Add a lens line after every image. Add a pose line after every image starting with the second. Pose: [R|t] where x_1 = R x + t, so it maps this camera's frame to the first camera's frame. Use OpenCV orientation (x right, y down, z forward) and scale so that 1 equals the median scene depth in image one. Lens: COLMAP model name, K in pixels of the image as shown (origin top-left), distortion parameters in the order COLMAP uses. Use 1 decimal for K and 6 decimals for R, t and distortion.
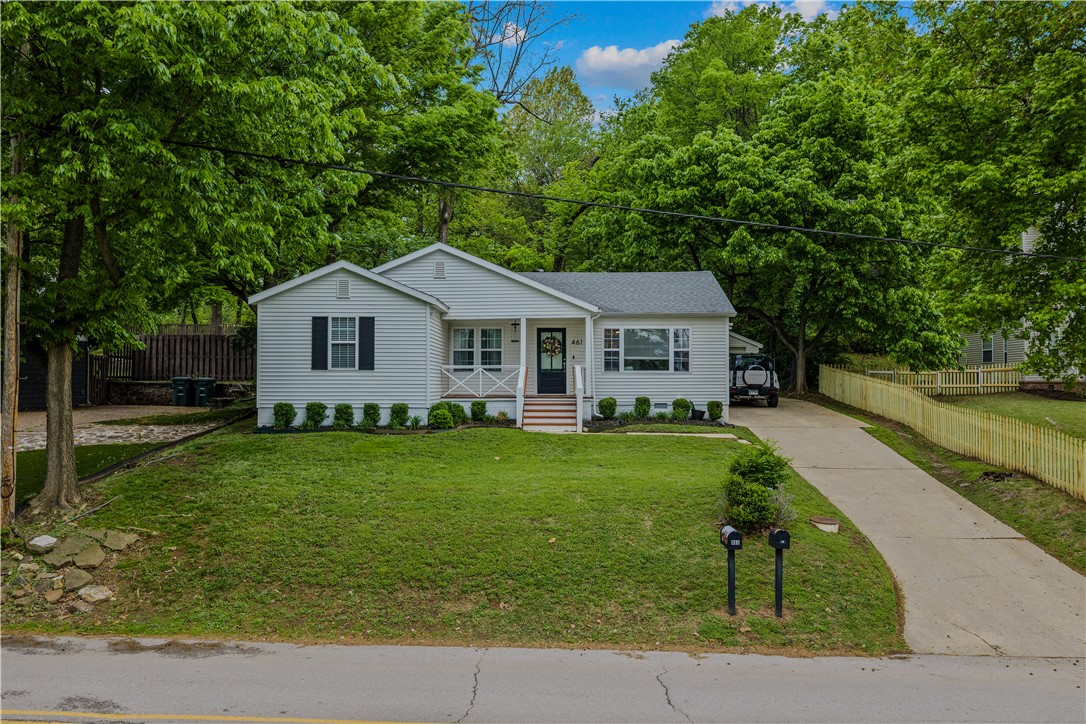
lens RADIAL K [[897.6, 0, 543.0], [0, 897.6, 362.0], [0, 0, 1]] dist [0.002831, 0.000951]
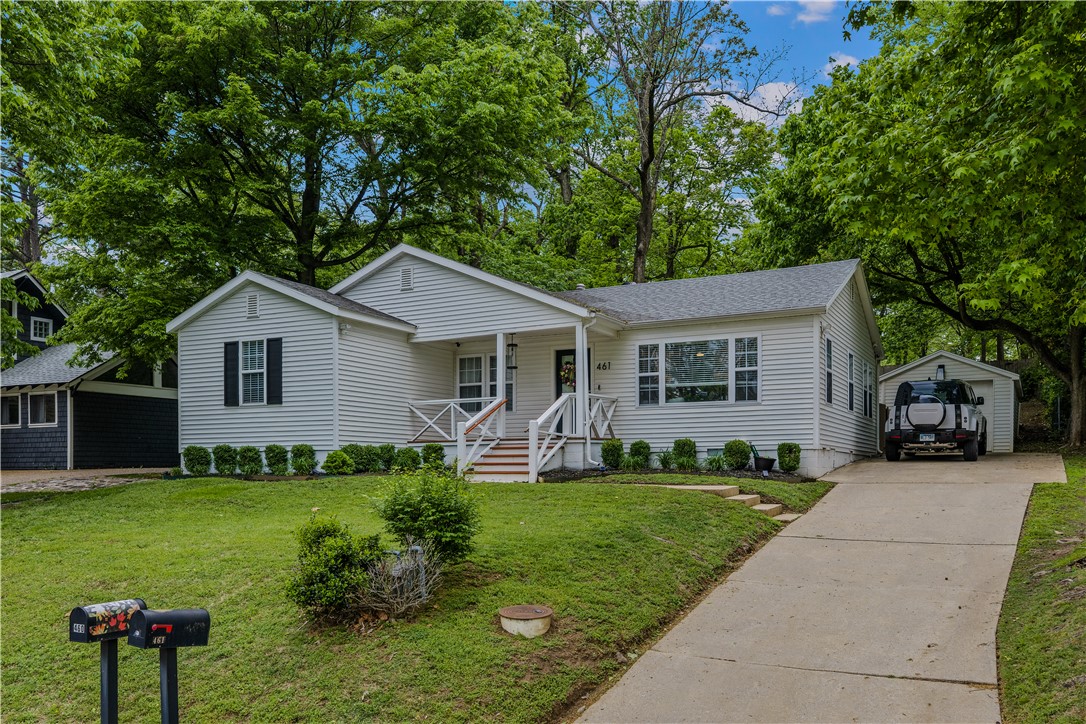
lens RADIAL K [[936.0, 0, 547.7], [0, 936.0, 465.9], [0, 0, 1]] dist [0.006173, 0.000663]
pose [[0.891340, -0.008832, -0.453249, 0.384690], [0.014073, 0.999867, 0.008193, 0.057984], [0.453117, -0.013681, 0.891346, 0.347190]]
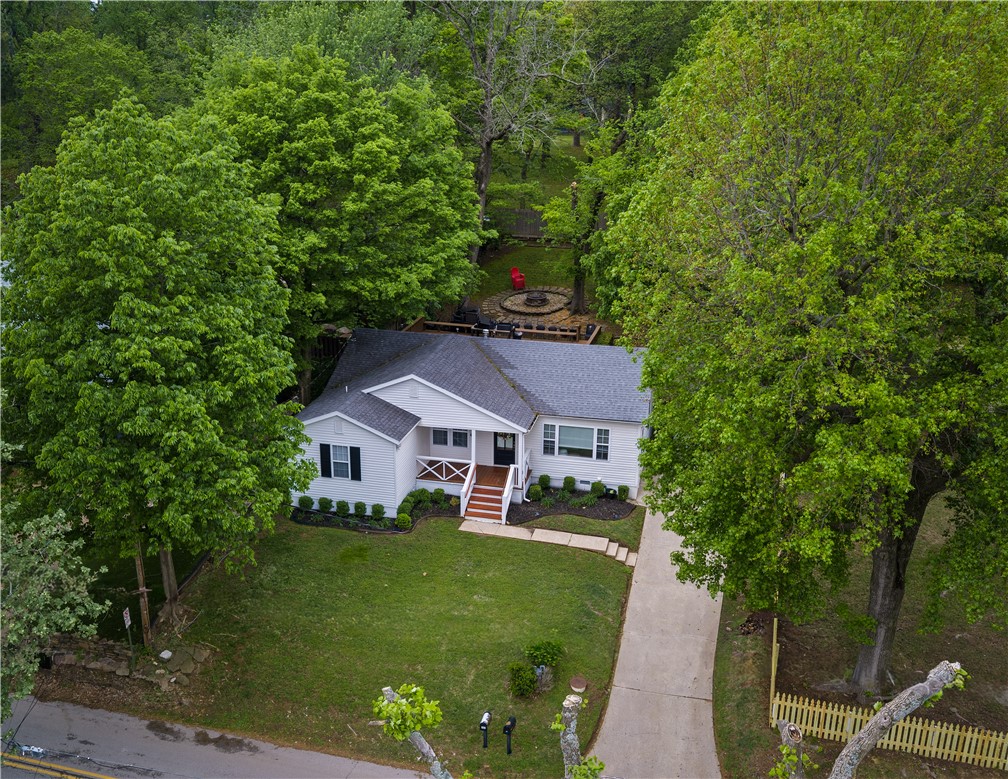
lens RADIAL K [[1044.0, 0, 463.2], [0, 1044.0, 418.6], [0, 0, 1]] dist [0.000008, -0.004398]
pose [[0.967882, 0.082217, -0.237582, 0.356076], [0.011395, 0.929696, 0.368152, -0.683926], [0.251147, -0.359035, 0.898899, -0.439209]]
